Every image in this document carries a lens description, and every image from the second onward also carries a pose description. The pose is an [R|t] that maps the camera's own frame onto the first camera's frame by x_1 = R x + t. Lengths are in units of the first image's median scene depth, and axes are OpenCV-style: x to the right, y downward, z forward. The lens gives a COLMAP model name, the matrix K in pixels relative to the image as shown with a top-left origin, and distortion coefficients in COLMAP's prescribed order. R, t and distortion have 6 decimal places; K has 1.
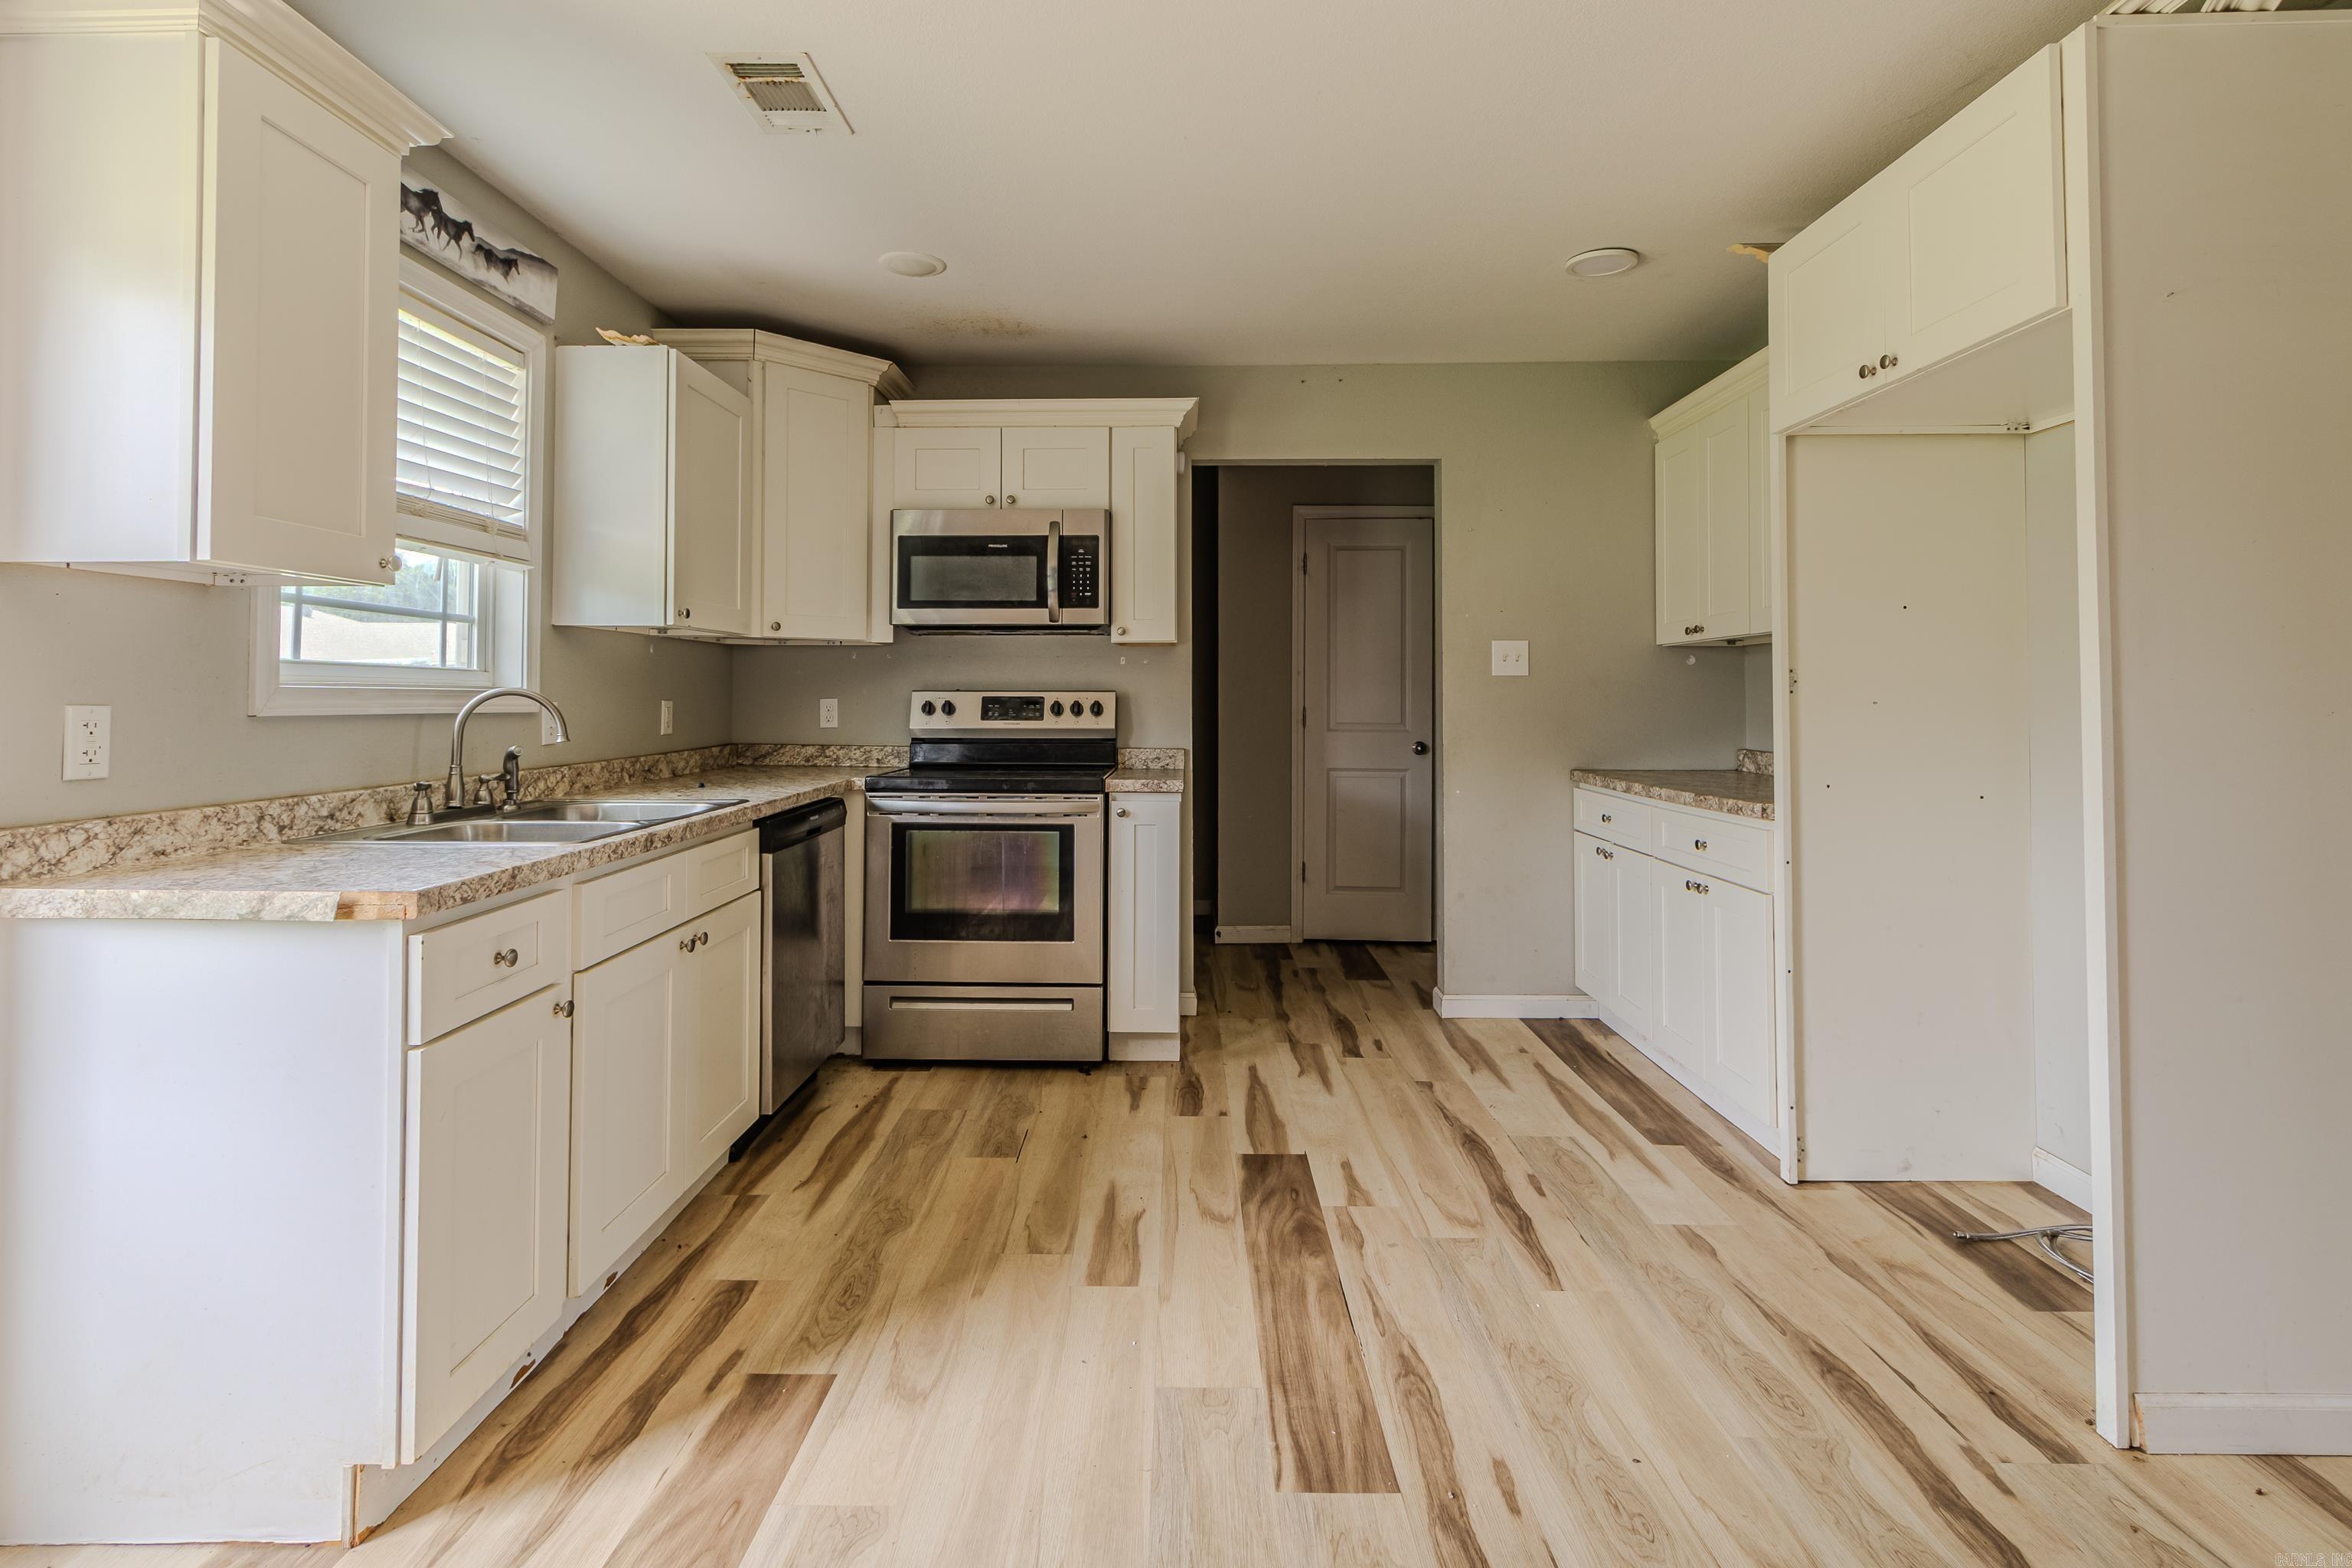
lens RADIAL K [[1108.5, 0, 1170.0], [0, 1108.5, 670.5], [0, 0, 1]] dist [0.002802, 0.000003]
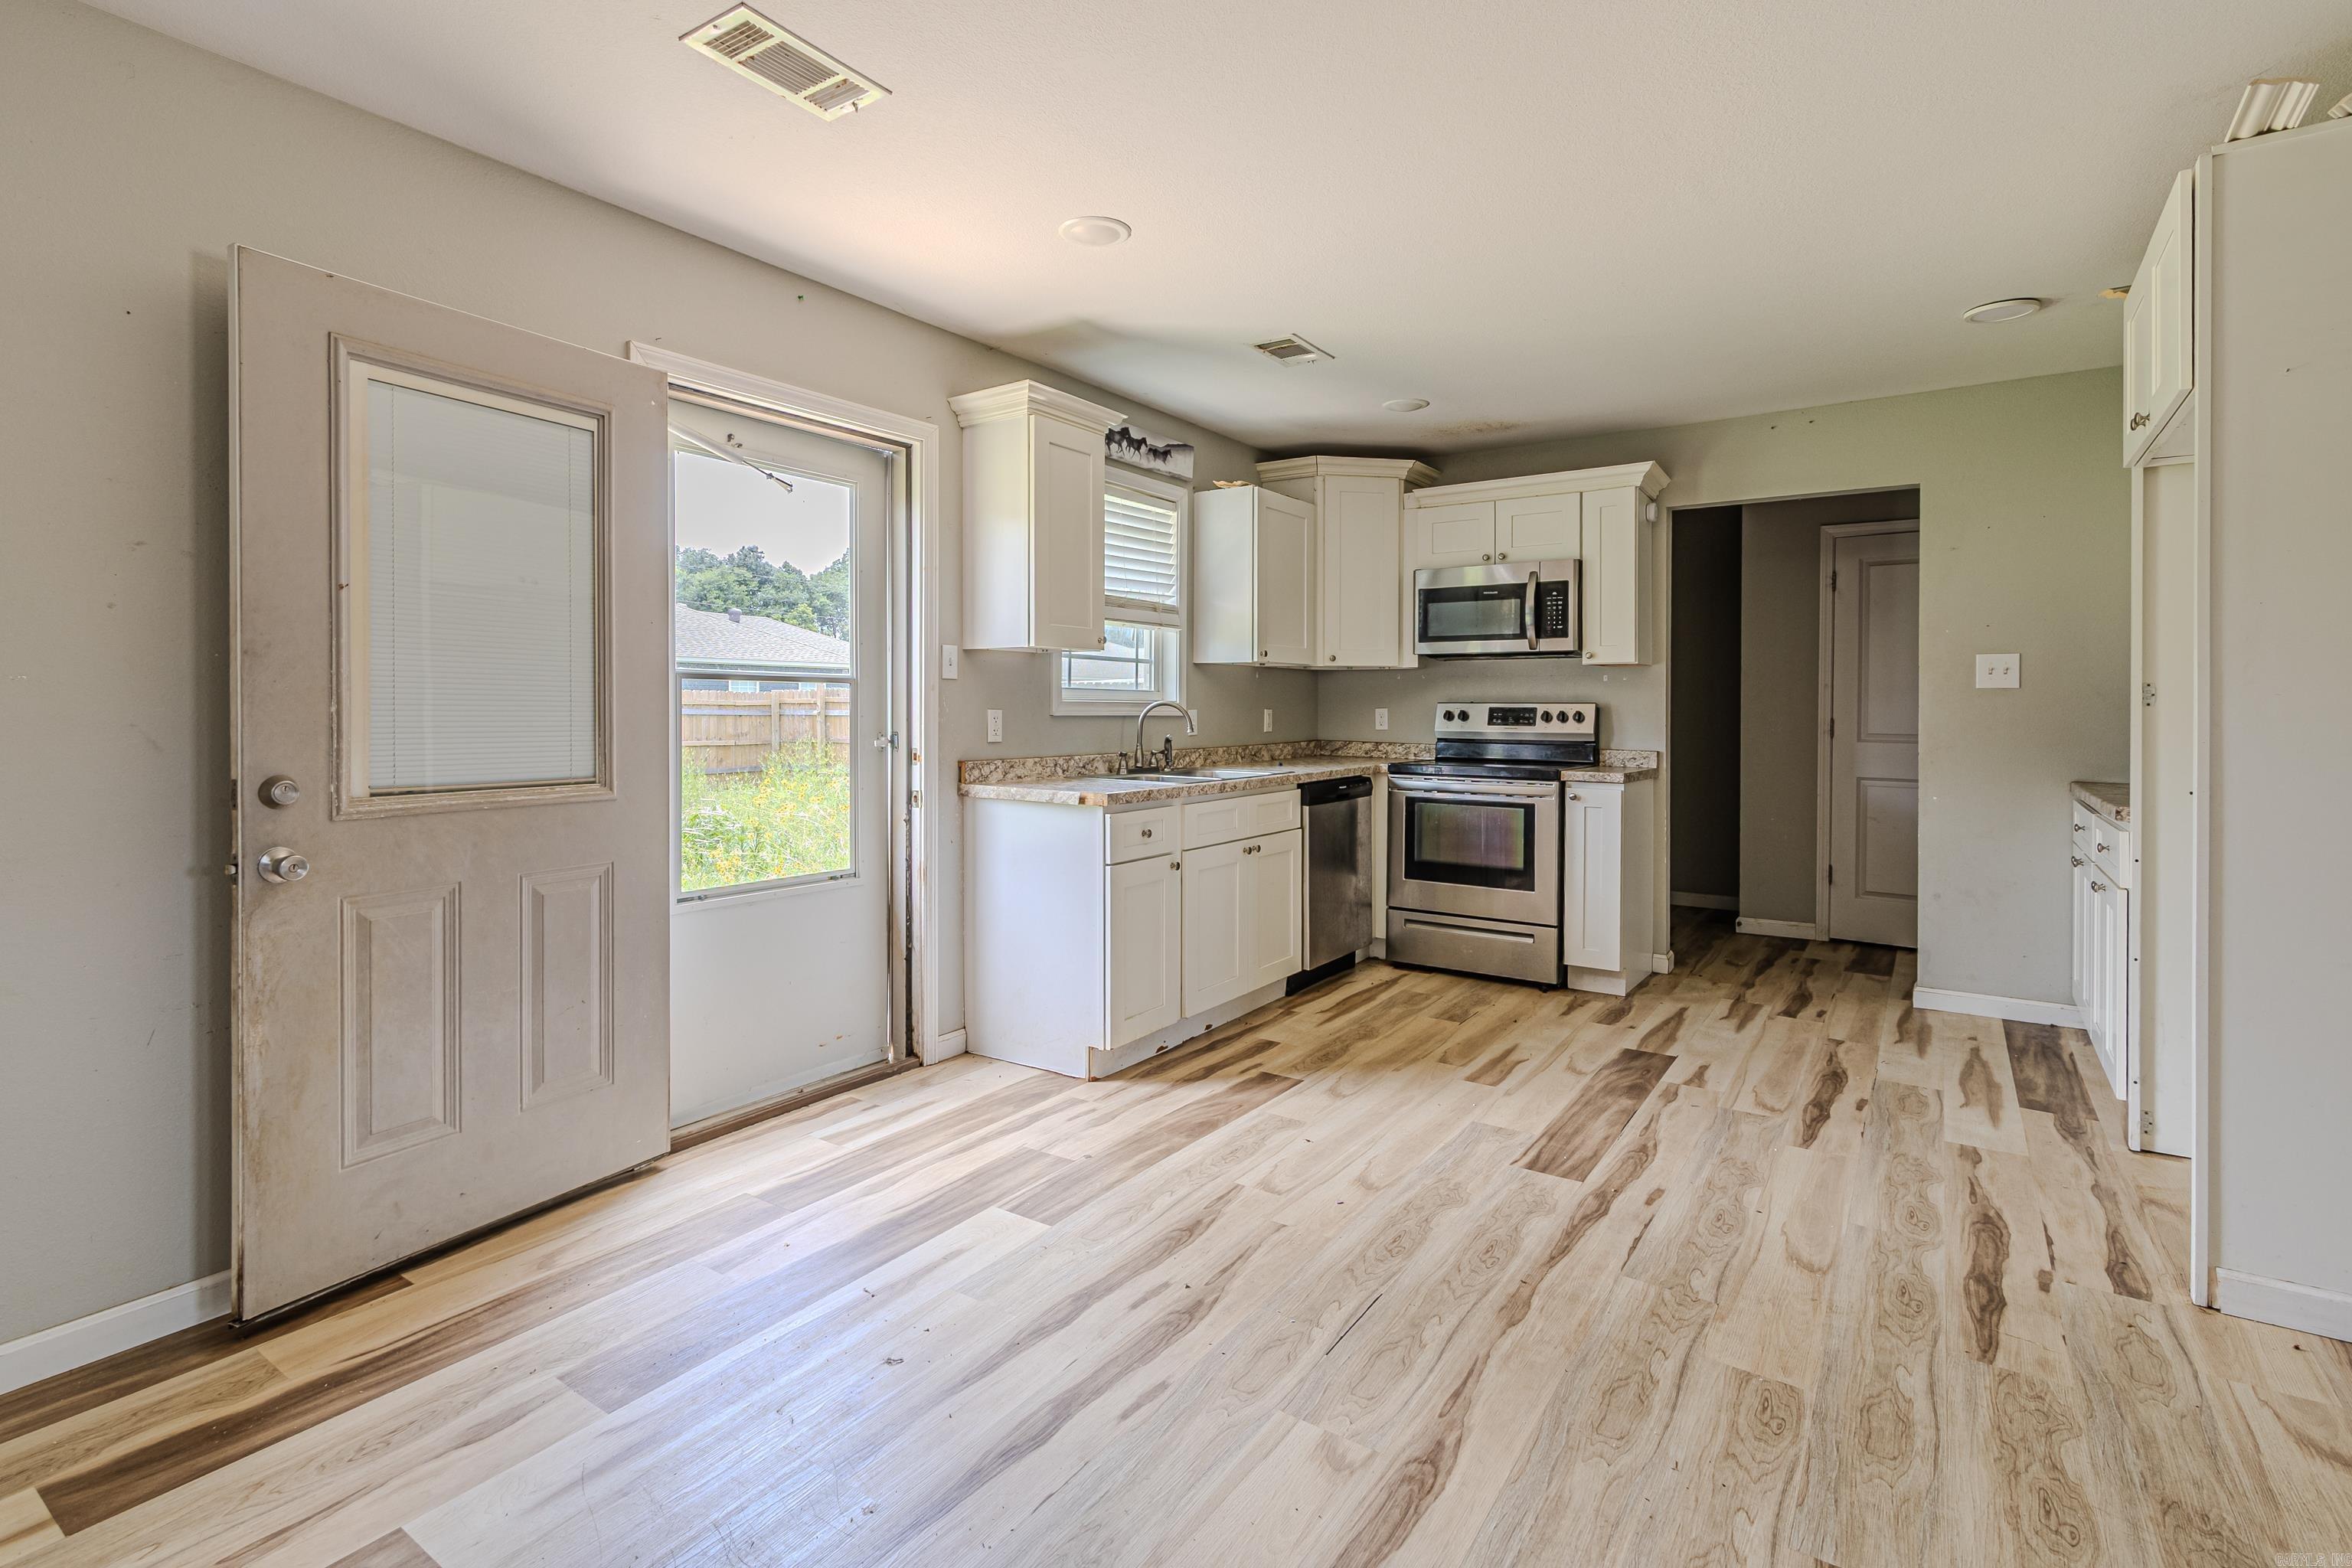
lens RADIAL K [[1104.6, 0, 1173.9], [0, 1104.6, 715.9], [0, 0, 1]] dist [0.001081, 0.000082]
pose [[0.829788, 0.006429, -0.558042, 0.357949], [0.010487, 0.999577, 0.027110, -0.007824], [0.557980, -0.028348, 0.829370, -0.406090]]
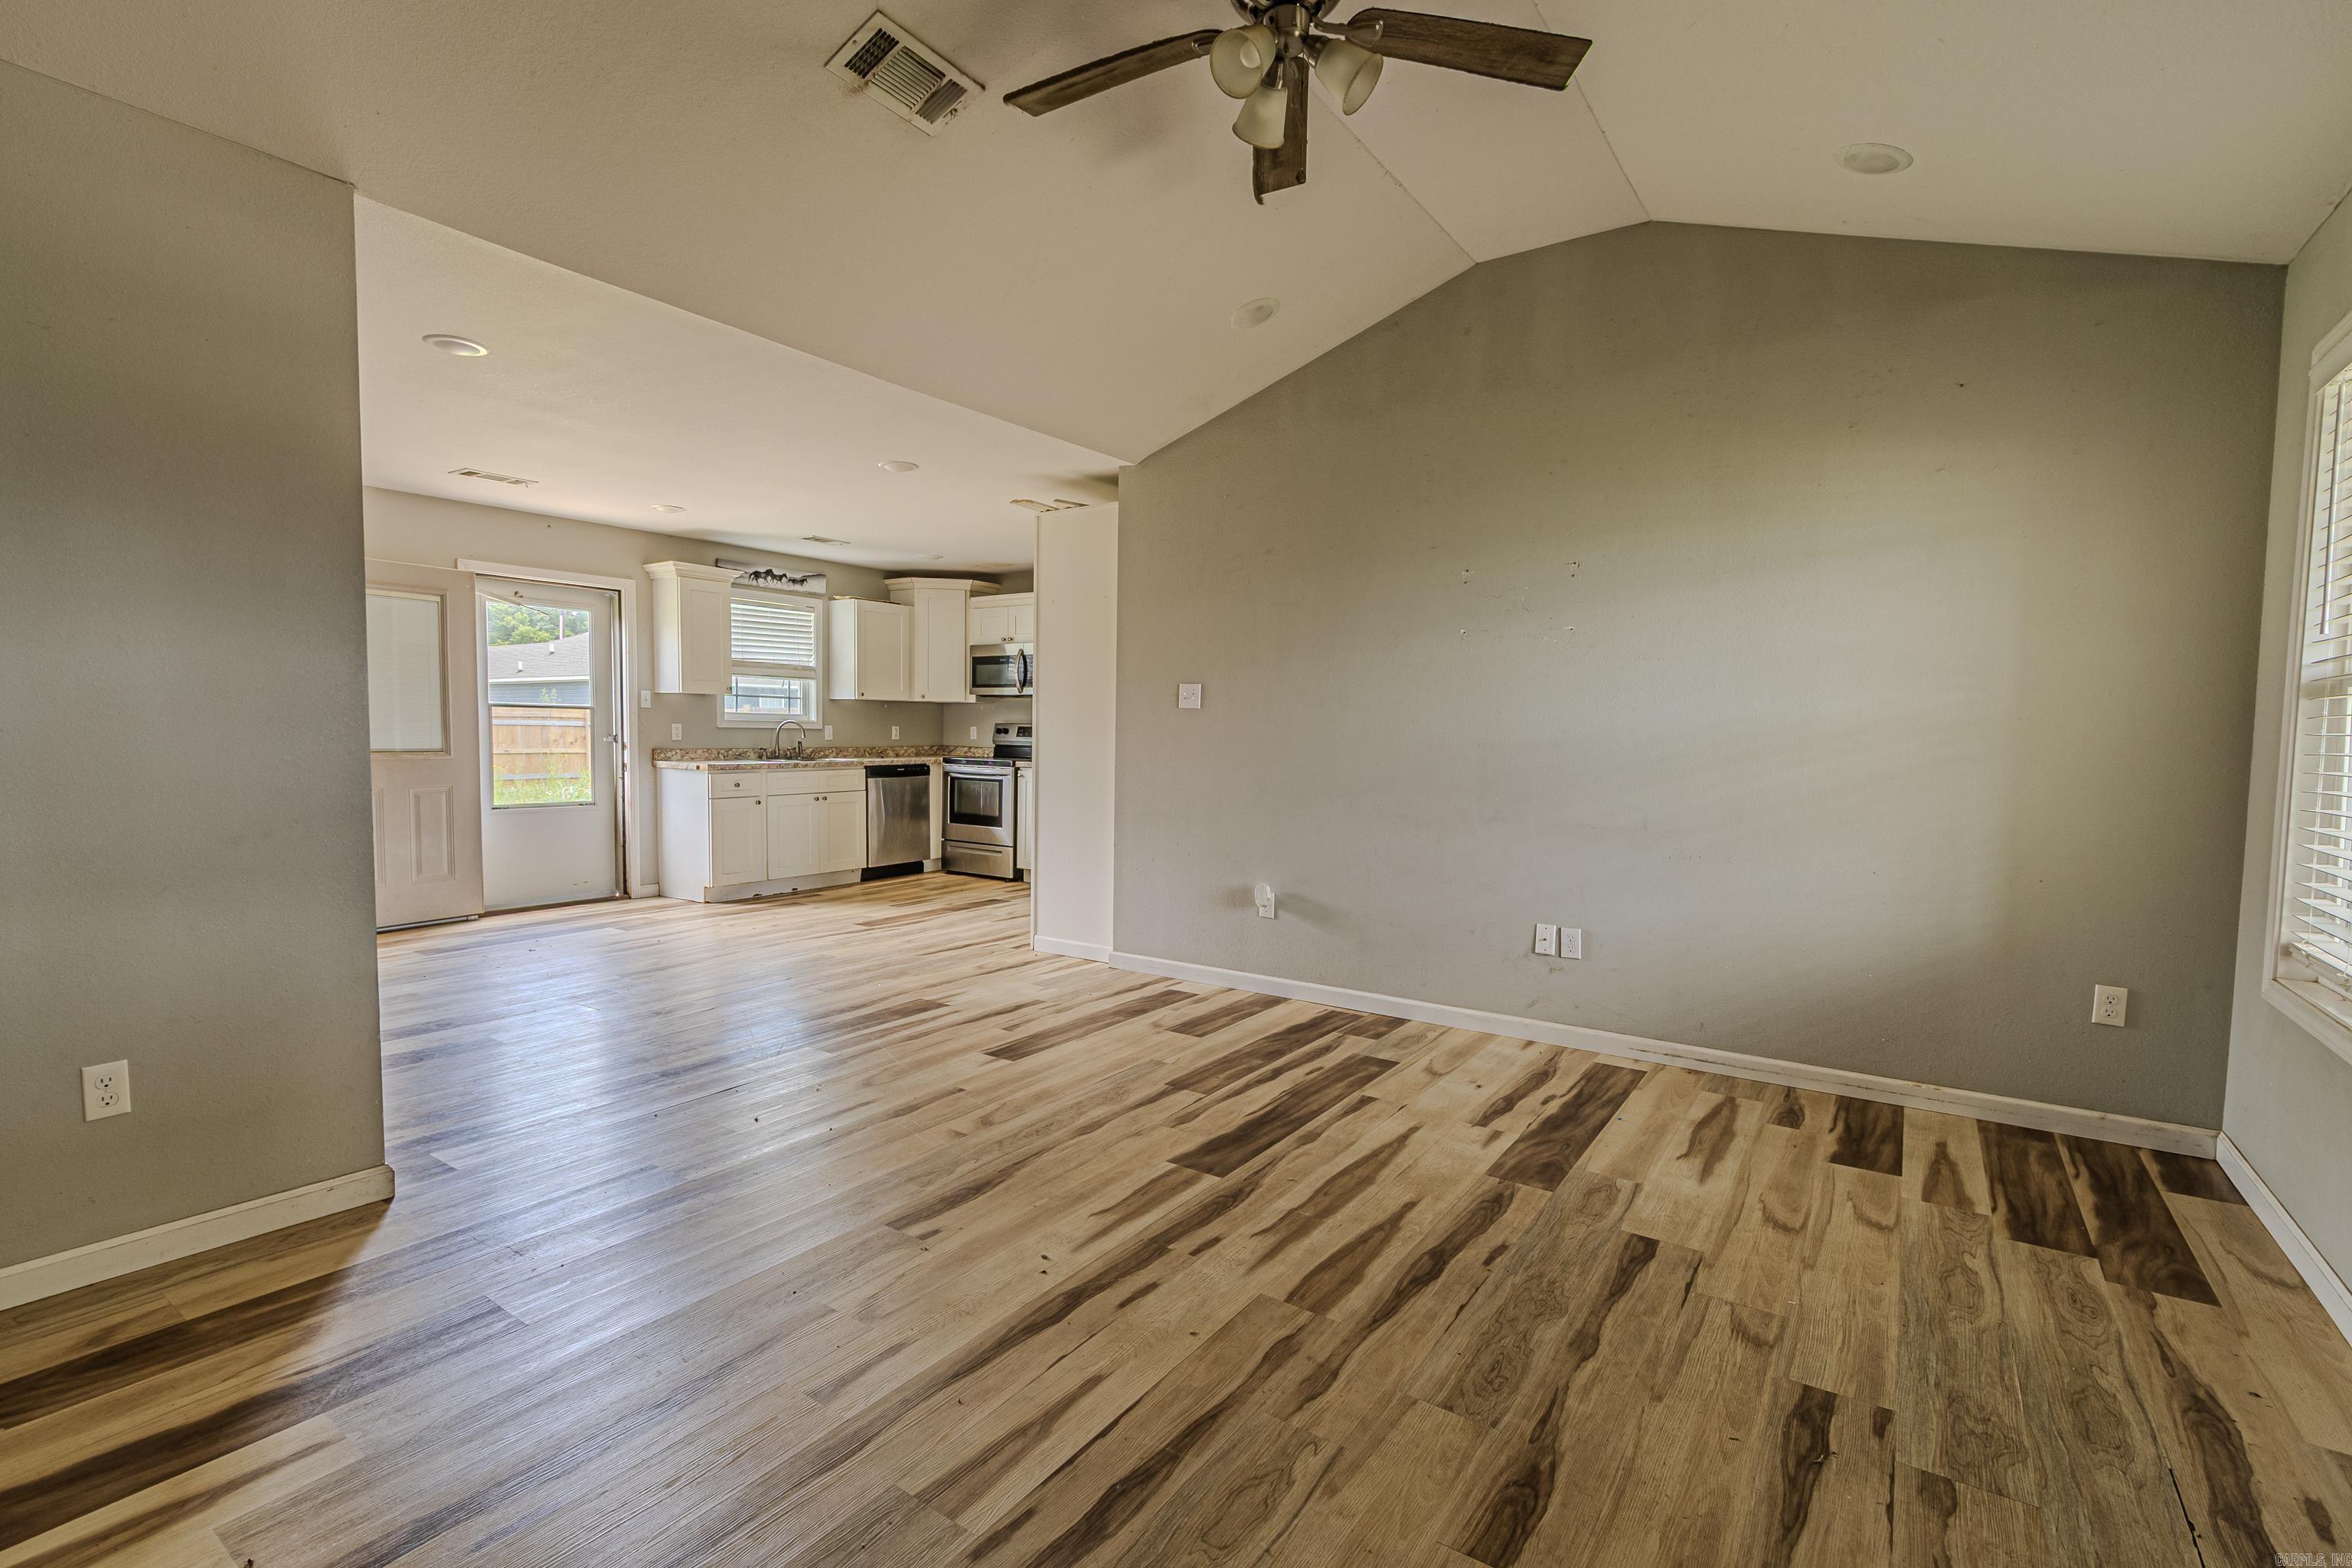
lens RADIAL K [[1074.8, 0, 1176.0], [0, 1074.8, 784.0], [0, 0, 1]] dist [0.001710, -0.000236]
pose [[0.832833, 0.041679, -0.551953, 1.856569], [-0.002076, 0.997389, 0.072182, -0.025086], [0.553521, -0.058970, 0.830745, -0.891945]]
